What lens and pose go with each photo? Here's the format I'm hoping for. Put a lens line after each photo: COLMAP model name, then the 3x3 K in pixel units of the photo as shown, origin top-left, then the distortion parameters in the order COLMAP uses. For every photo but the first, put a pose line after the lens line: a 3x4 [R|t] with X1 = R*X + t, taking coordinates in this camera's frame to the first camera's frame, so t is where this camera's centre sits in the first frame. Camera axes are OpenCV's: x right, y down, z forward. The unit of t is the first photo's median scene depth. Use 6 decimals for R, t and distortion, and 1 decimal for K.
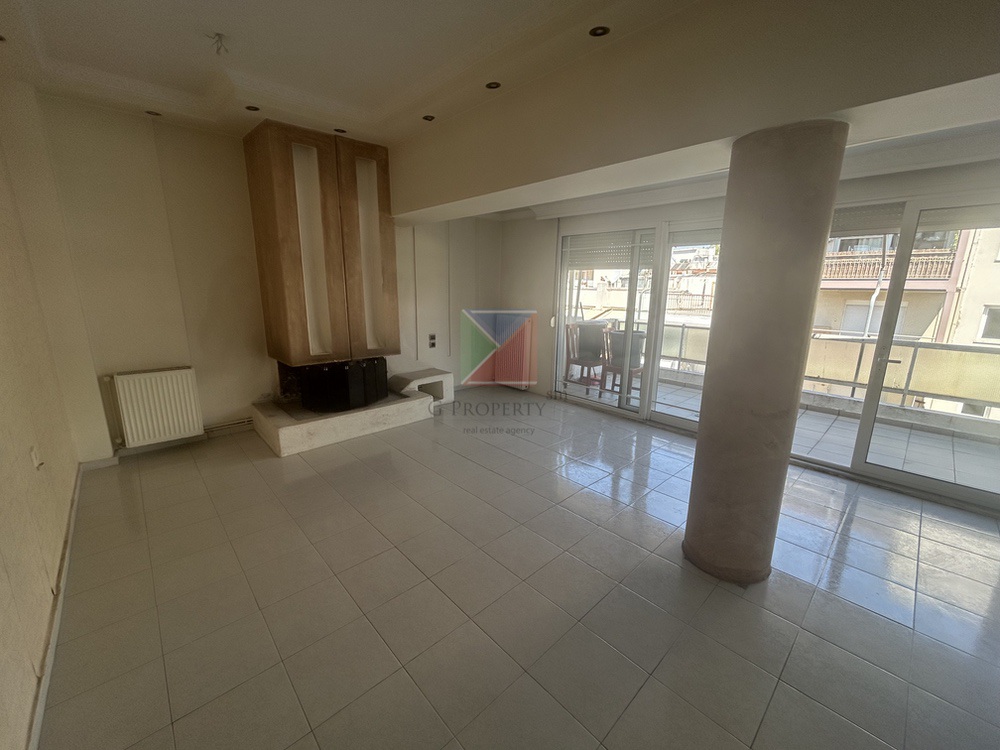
lens RADIAL K [[401.6, 0, 500.8], [0, 401.6, 370.9], [0, 0, 1]] dist [0.000270, -0.000067]
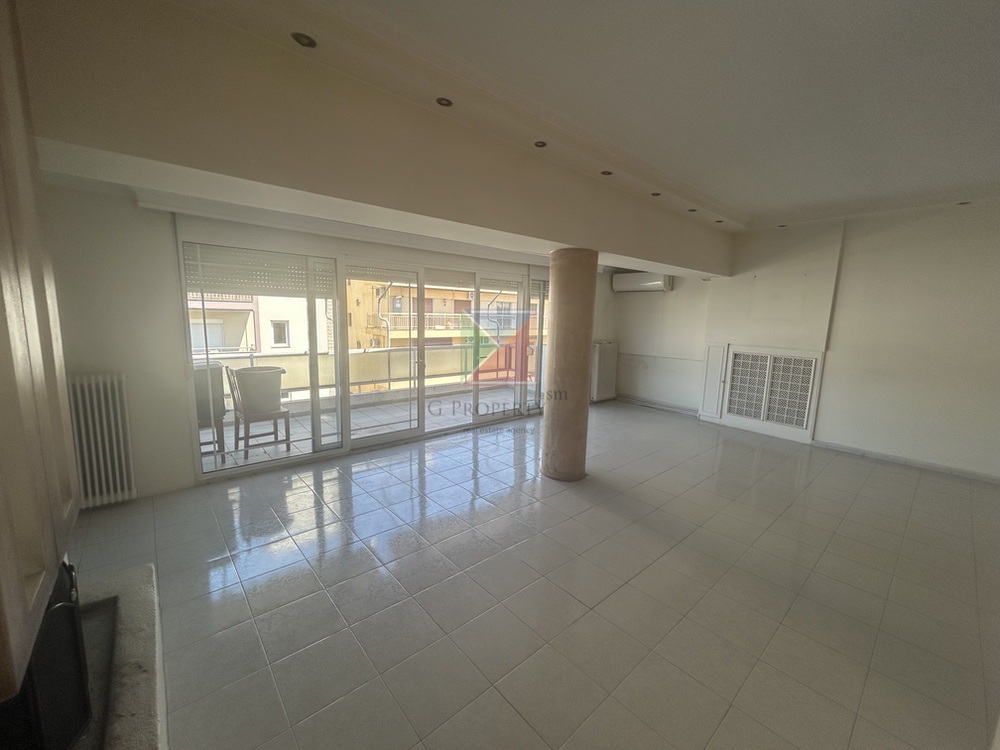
lens RADIAL K [[401.6, 0, 500.8], [0, 401.6, 370.9], [0, 0, 1]] dist [0.000270, -0.000067]
pose [[0.038223, -0.149333, 0.988048, -0.560869], [0.186000, 0.972554, 0.139795, -0.135785], [-0.981806, 0.178434, 0.064950, 0.526830]]
